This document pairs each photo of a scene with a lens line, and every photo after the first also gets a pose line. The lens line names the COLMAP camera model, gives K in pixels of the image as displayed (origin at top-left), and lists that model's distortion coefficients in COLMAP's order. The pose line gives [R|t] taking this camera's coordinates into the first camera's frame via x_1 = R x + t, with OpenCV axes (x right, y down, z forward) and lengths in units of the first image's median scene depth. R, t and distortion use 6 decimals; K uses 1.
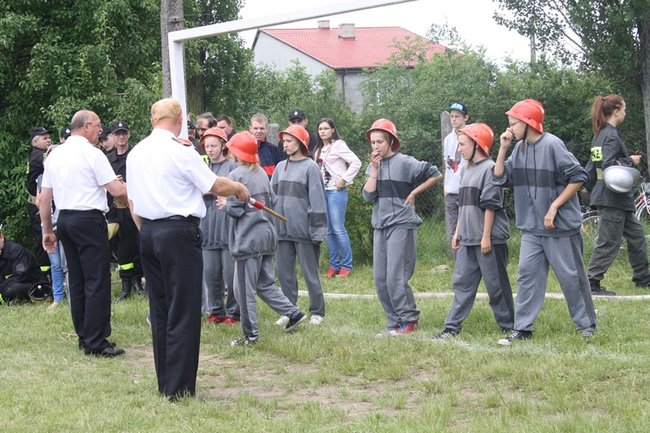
lens RADIAL K [[1535.2, 0, 328.4], [0, 1535.2, 215.9], [0, 0, 1]] dist [0.022219, 0.000000]
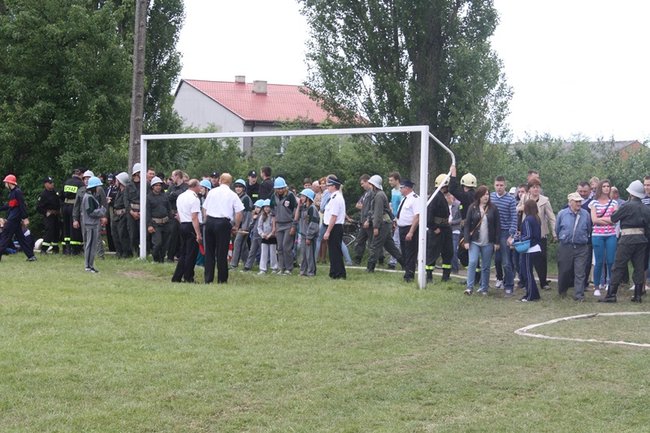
lens RADIAL K [[1601.3, 0, 320.7], [0, 1601.3, 220.2], [0, 0, 1]] dist [0.109070, 0.000000]
pose [[0.996086, 0.074286, 0.047888, 0.028823], [-0.073058, 0.996965, -0.026907, 0.025199], [-0.049742, 0.023303, 0.998490, -0.729869]]
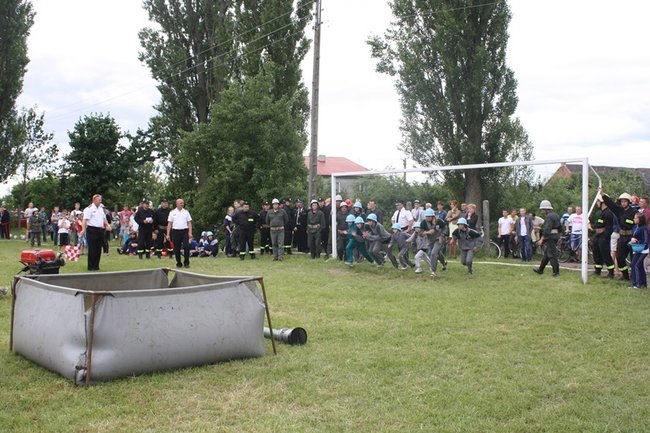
lens RADIAL K [[741.0, 0, 328.9], [0, 741.0, 215.8], [0, 0, 1]] dist [-0.073445, 0.000000]
pose [[0.997346, 0.055117, 0.047563, -0.099339], [-0.053349, 0.997865, -0.037685, 0.014990], [-0.049538, 0.035048, 0.998157, -0.298867]]
